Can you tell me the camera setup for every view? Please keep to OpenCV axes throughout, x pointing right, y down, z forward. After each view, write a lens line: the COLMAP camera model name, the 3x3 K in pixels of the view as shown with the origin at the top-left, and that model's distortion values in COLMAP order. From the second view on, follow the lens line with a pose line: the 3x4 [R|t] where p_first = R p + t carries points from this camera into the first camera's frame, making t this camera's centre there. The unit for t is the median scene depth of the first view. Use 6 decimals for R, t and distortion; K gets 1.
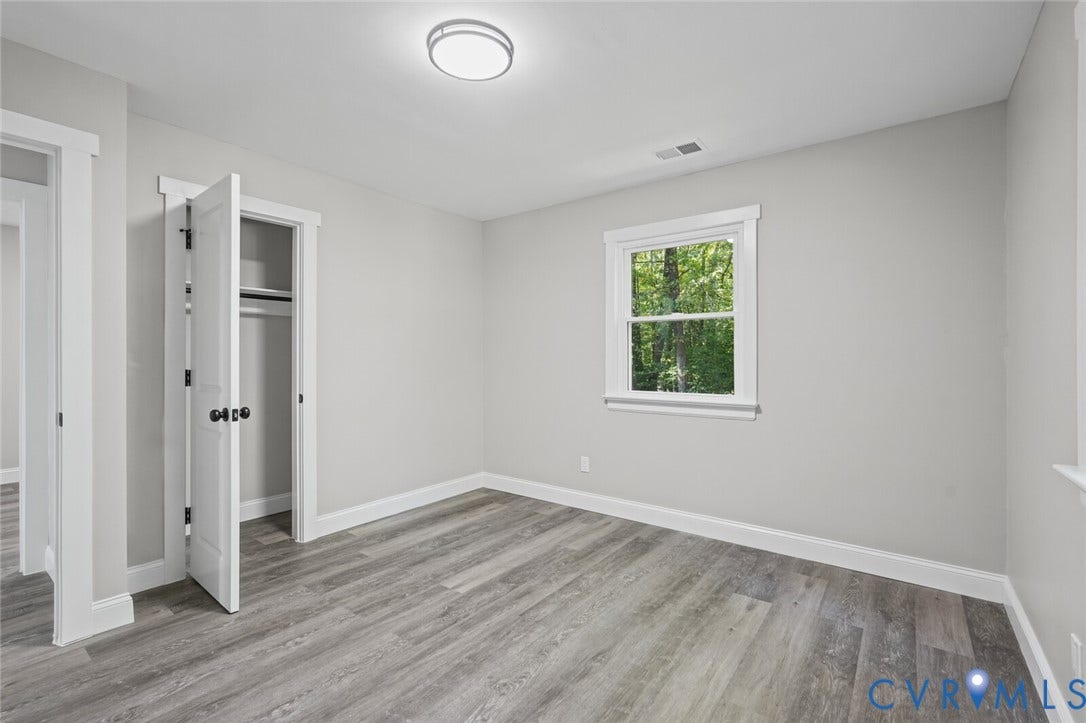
lens RADIAL K [[486.3, 0, 550.1], [0, 486.3, 350.4], [0, 0, 1]] dist [-0.002495, 0.000109]
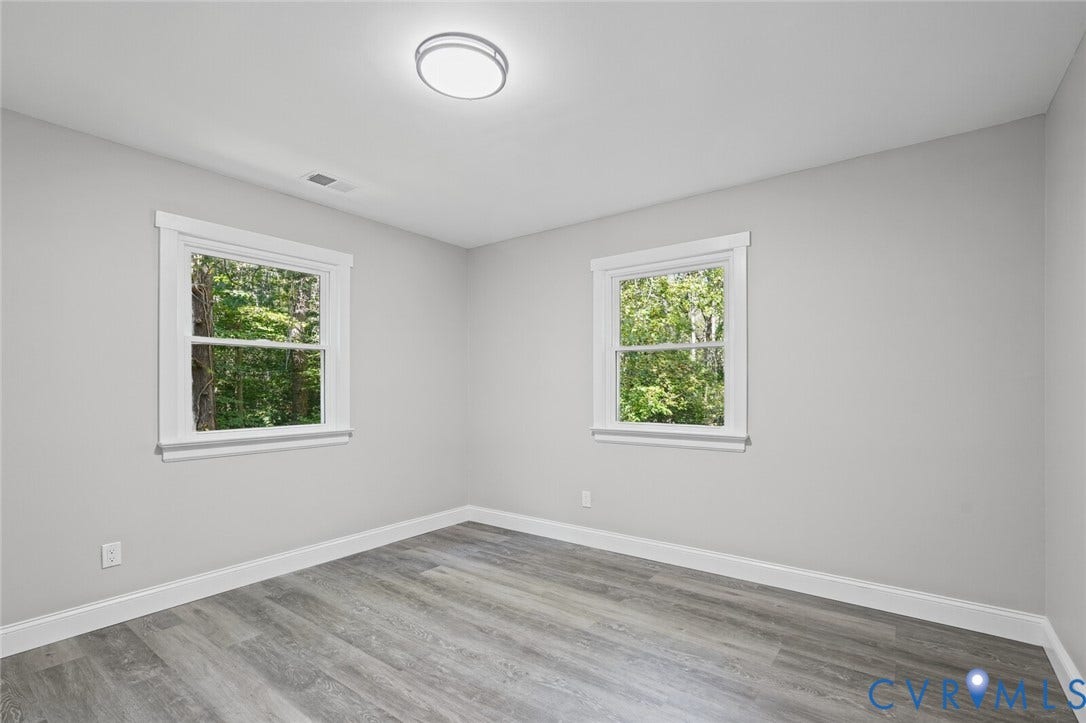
lens RADIAL K [[489.5, 0, 542.2], [0, 489.5, 383.4], [0, 0, 1]] dist [-0.000323, 0.000359]
pose [[0.008405, 0.010892, 0.999905, -0.800515], [-0.011577, 0.999875, -0.010794, 0.011477], [-0.999898, -0.011485, 0.008530, 0.596940]]
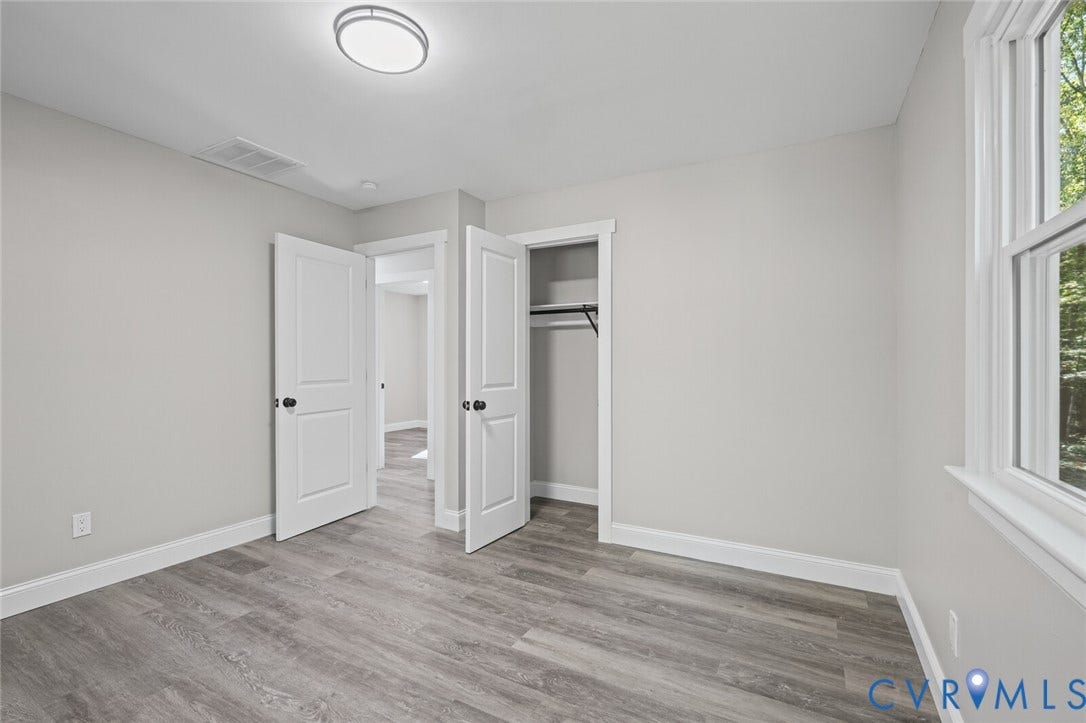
lens RADIAL K [[483.5, 0, 545.2], [0, 483.5, 374.9], [0, 0, 1]] dist [-0.001754, 0.000500]
pose [[0.135834, 0.028622, -0.990318, 0.580037], [0.014067, 0.999426, 0.030814, 0.000231], [0.990632, -0.018117, 0.135353, 0.853156]]
